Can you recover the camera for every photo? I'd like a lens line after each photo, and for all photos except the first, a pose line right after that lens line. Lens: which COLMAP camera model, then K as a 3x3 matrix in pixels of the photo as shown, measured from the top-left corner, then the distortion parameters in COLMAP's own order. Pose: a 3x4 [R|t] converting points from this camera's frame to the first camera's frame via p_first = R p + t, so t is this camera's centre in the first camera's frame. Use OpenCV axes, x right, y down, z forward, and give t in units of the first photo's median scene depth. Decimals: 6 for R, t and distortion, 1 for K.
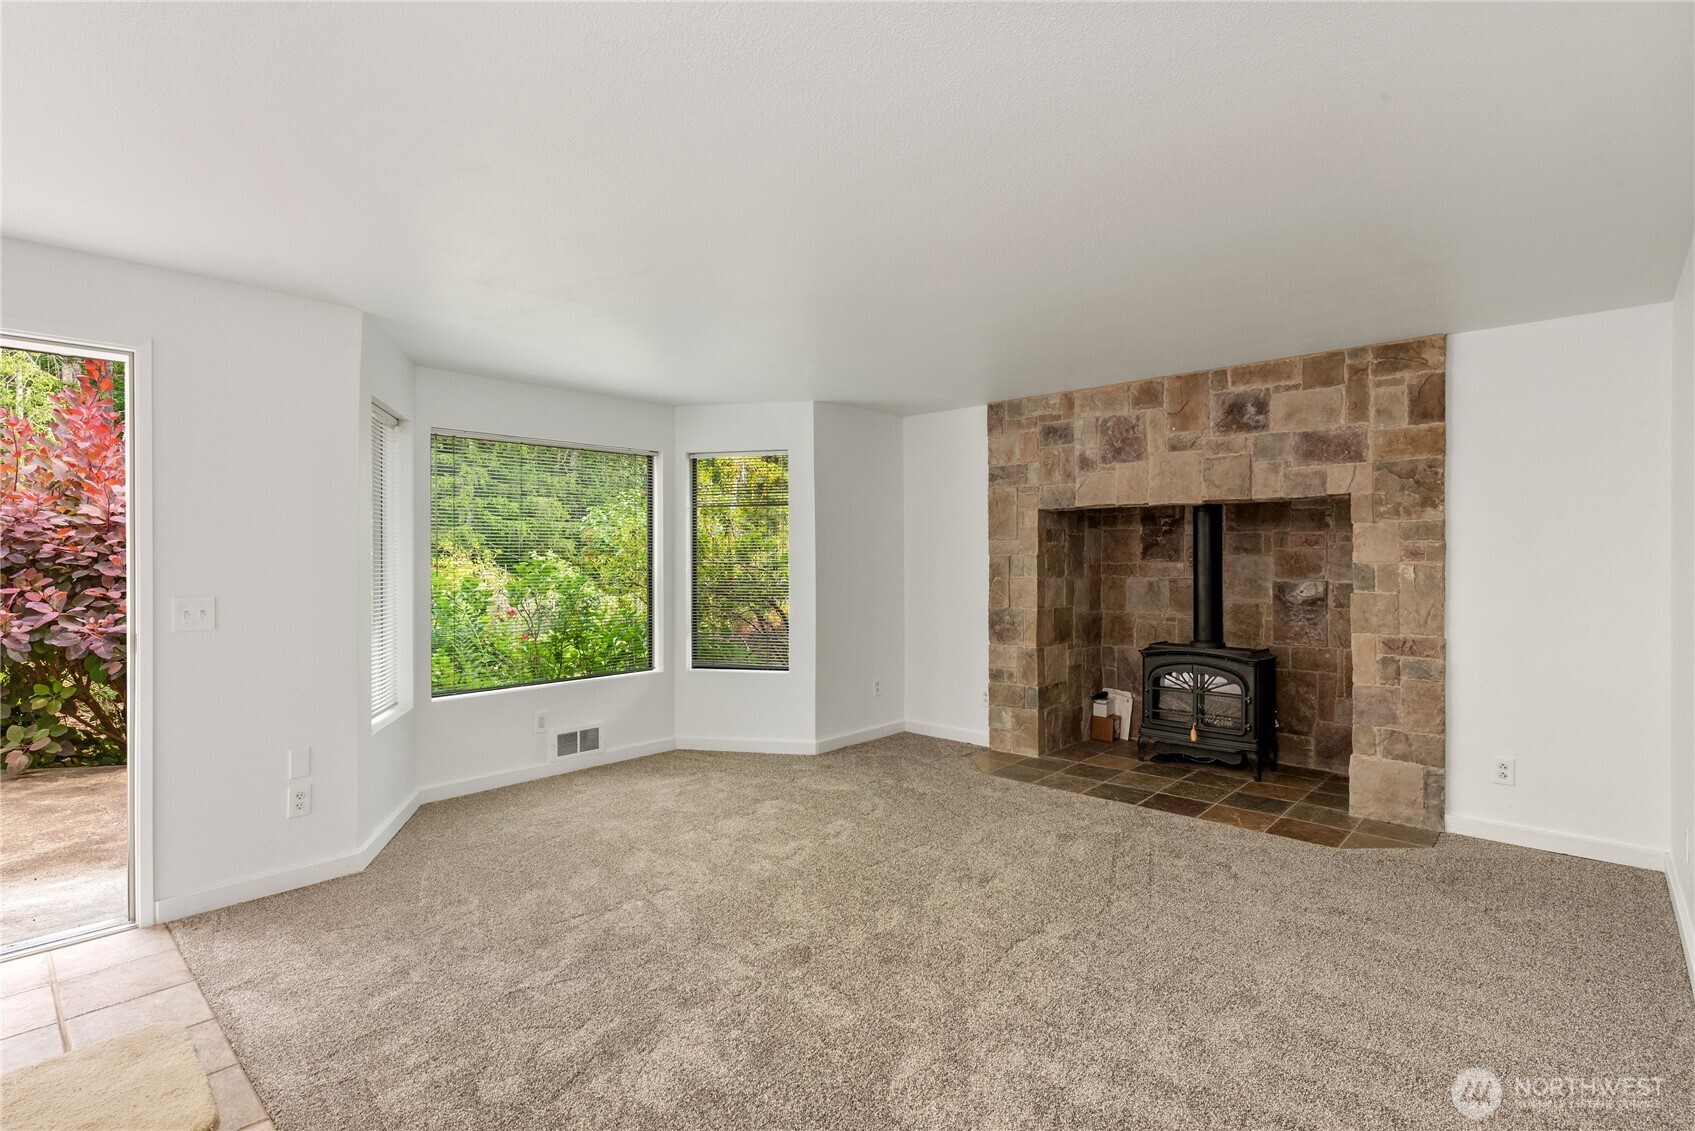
lens RADIAL K [[801.9, 0, 846.3], [0, 801.9, 563.1], [0, 0, 1]] dist [-0.001406, -0.001108]
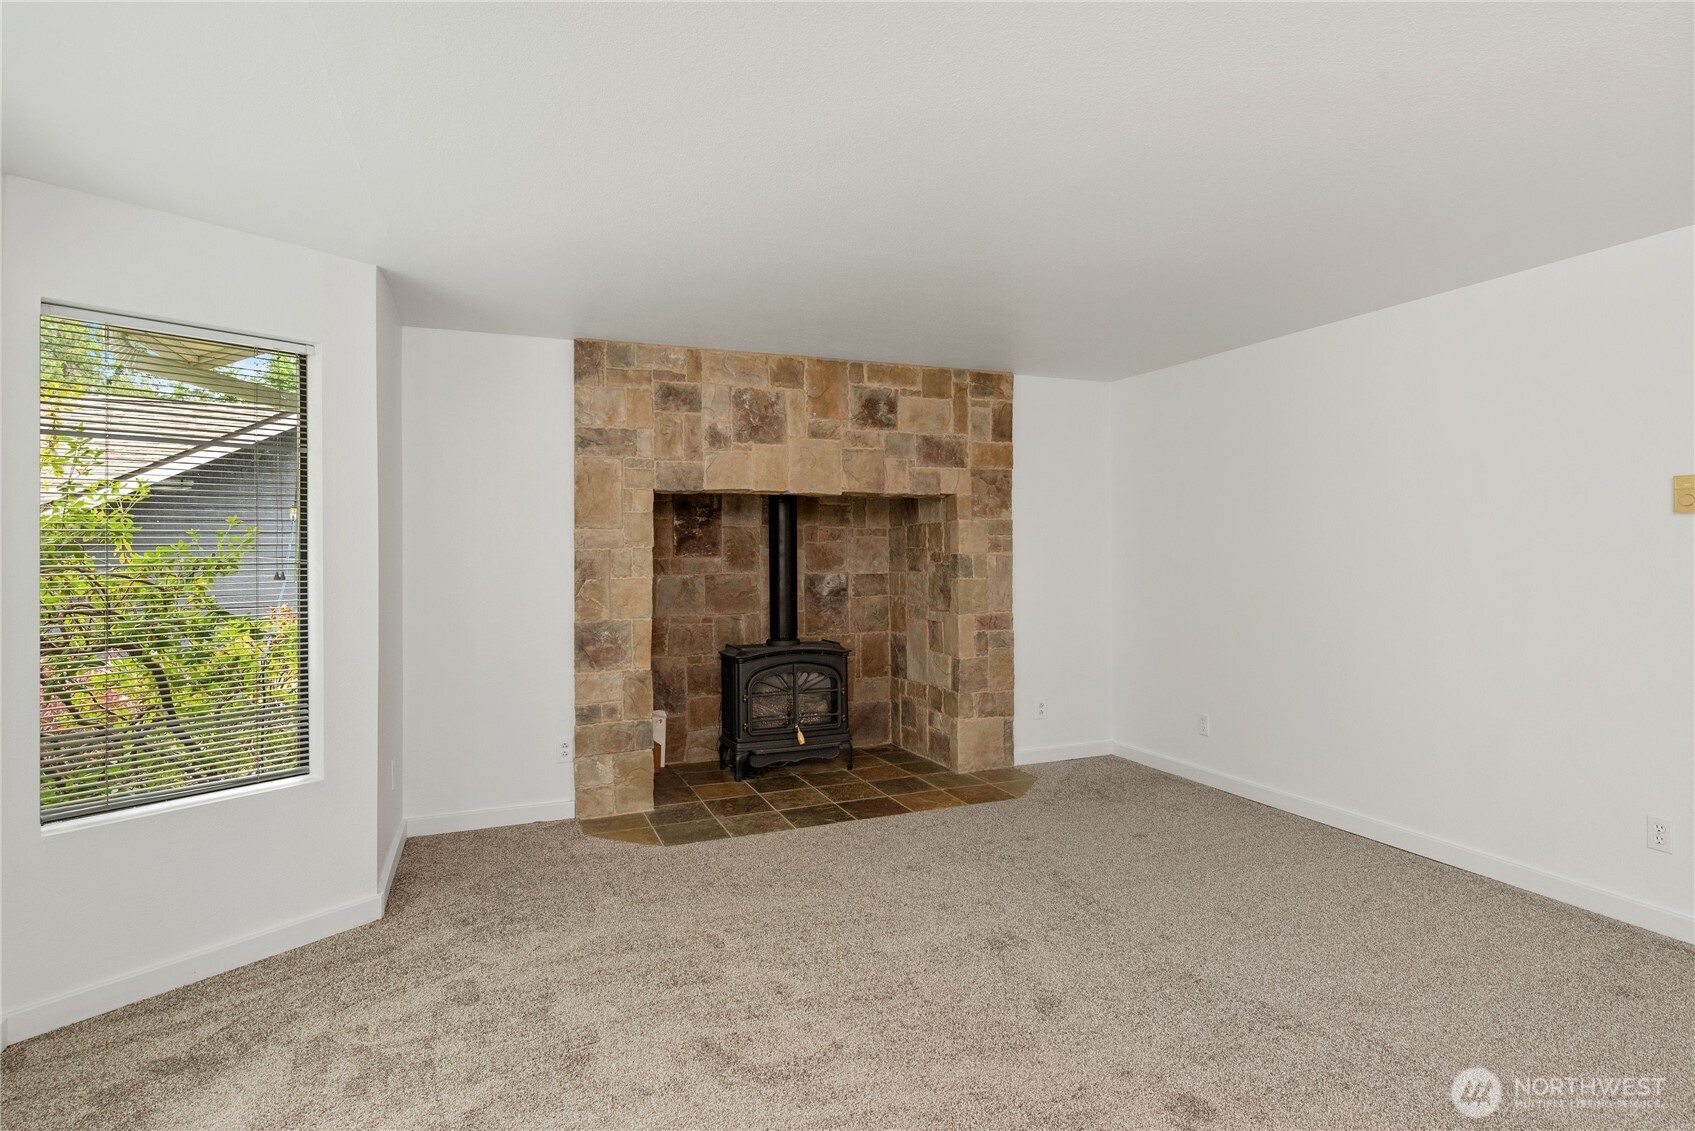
lens RADIAL K [[873.0, 0, 840.1], [0, 873.0, 547.3], [0, 0, 1]] dist [-0.002480, -0.000432]
pose [[0.429582, 0.001187, 0.903027, -0.493956], [0.015059, 0.999851, -0.008478, -0.001742], [-0.902902, 0.017241, 0.429500, 0.522739]]
